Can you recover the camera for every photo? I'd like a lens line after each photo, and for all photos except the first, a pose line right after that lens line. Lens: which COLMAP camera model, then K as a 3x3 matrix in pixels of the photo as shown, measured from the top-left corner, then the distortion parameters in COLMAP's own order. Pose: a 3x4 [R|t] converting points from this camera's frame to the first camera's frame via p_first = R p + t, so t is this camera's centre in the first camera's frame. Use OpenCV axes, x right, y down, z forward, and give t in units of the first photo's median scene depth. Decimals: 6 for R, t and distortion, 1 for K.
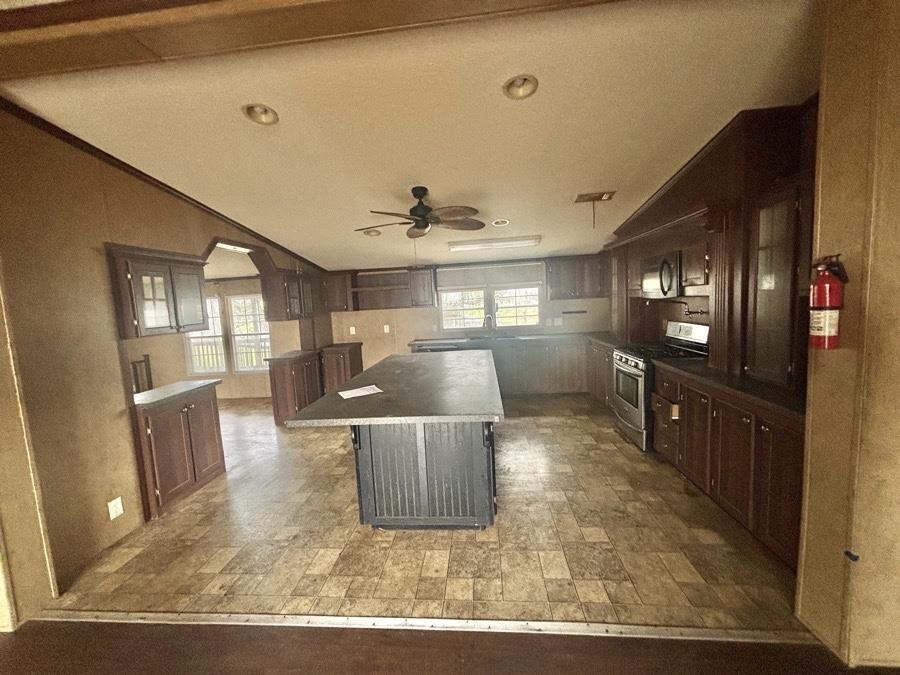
lens RADIAL K [[363.6, 0, 449.4], [0, 363.6, 333.9], [0, 0, 1]] dist [0.003788, -0.000291]
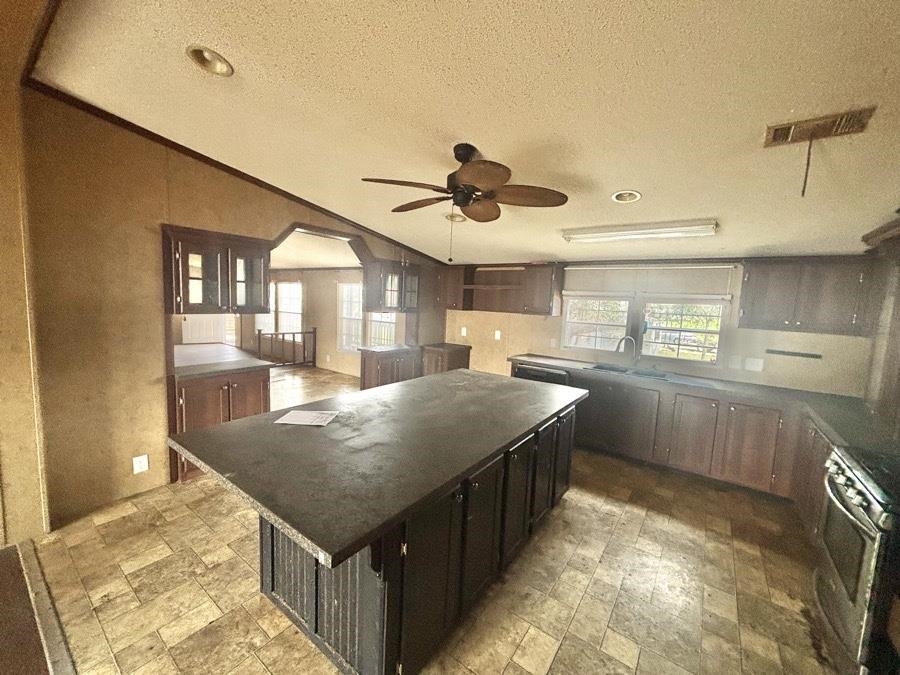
lens RADIAL K [[363.6, 0, 449.0], [0, 363.6, 334.6], [0, 0, 1]] dist [0.003788, -0.000291]
pose [[0.851329, 0.142971, -0.504776, 0.276847], [-0.139741, 0.989188, 0.044495, -0.065188], [0.505679, 0.032658, 0.862103, 0.366378]]
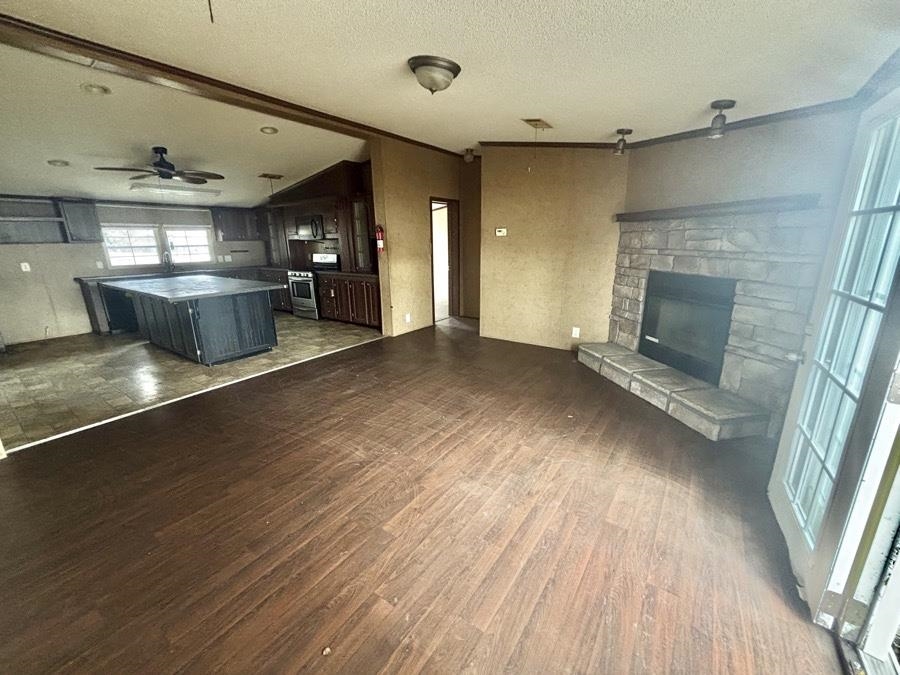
lens RADIAL K [[363.6, 0, 454.2], [0, 363.6, 332.4], [0, 0, 1]] dist [0.003788, -0.000291]
pose [[0.499341, -0.172850, 0.848988, -0.751959], [0.069578, 0.984733, 0.159563, 0.127885], [-0.863607, -0.020605, 0.503744, -0.605068]]
